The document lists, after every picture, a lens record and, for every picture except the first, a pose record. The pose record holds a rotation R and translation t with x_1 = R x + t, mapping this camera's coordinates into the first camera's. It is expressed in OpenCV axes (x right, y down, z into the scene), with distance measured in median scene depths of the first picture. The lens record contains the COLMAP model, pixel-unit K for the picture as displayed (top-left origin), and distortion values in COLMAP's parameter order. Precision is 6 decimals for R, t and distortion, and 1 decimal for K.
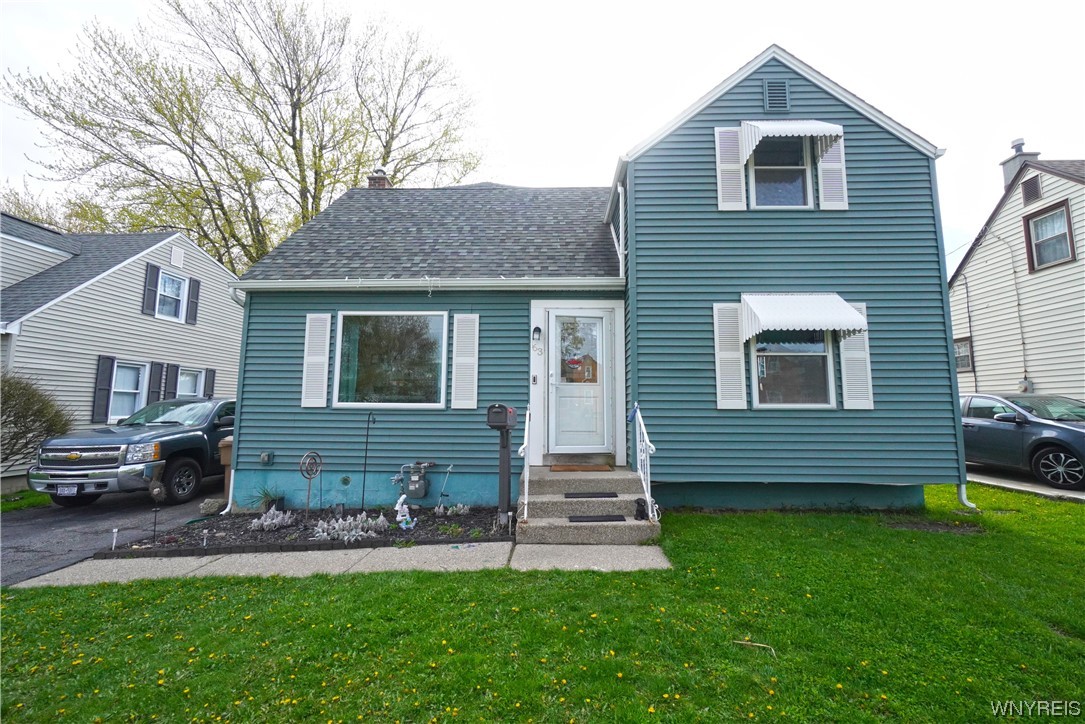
lens RADIAL K [[464.0, 0, 542.1], [0, 464.0, 354.3], [0, 0, 1]] dist [-0.017466, 0.005031]
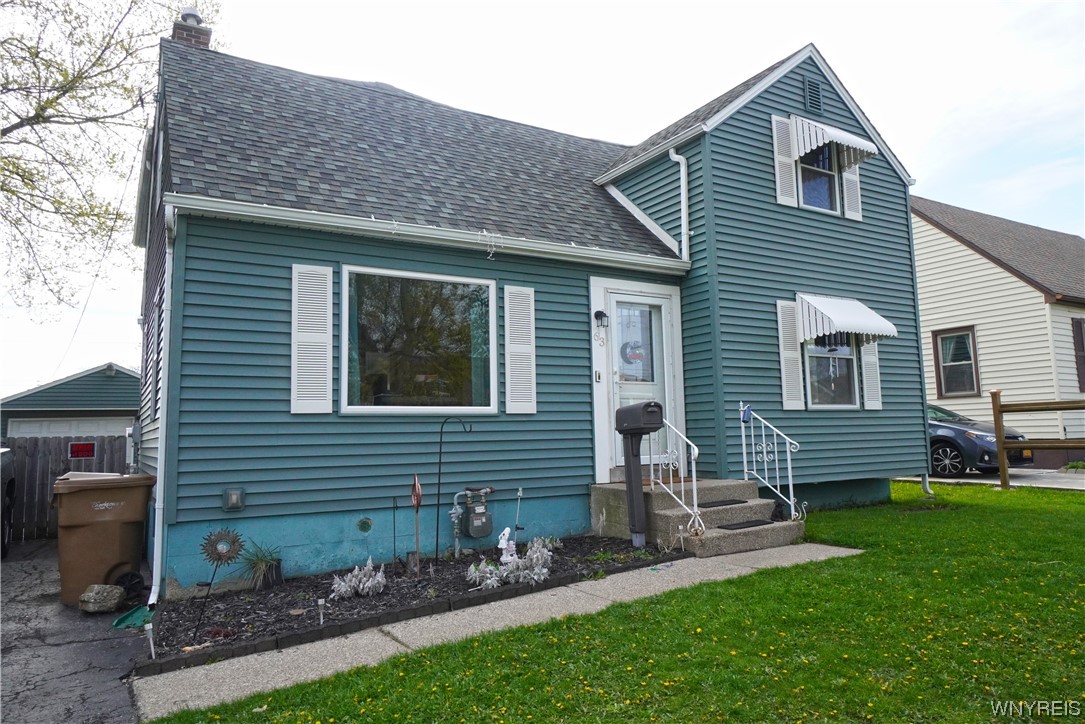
lens RADIAL K [[730.2, 0, 543.4], [0, 730.2, 347.7], [0, 0, 1]] dist [-0.025018, 0.001228]
pose [[0.839509, 0.041664, 0.541745, -0.777972], [-0.039281, 0.999101, -0.015967, 0.028324], [-0.541923, -0.007876, 0.840391, -0.005362]]
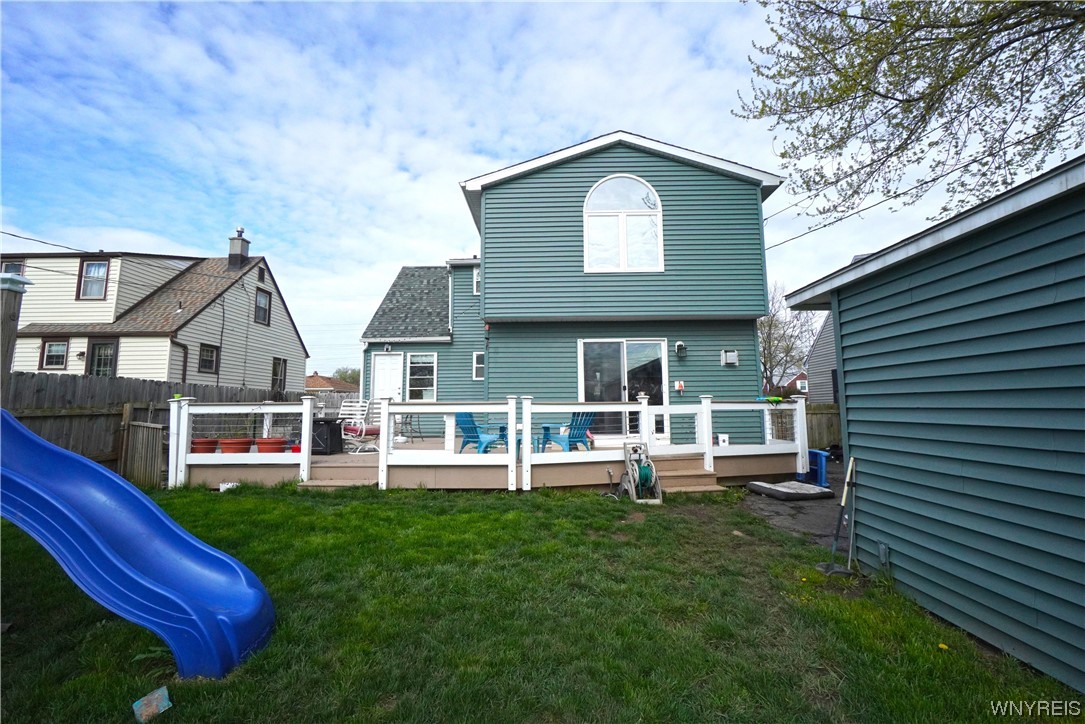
lens RADIAL K [[464.0, 0, 542.1], [0, 464.0, 354.3], [0, 0, 1]] dist [-0.017466, 0.005031]
pose [[-0.999732, -0.003410, -0.022916, 0.056915], [0.001921, 0.973498, -0.228689, 0.276271], [0.023089, -0.228672, -0.973230, 2.247699]]
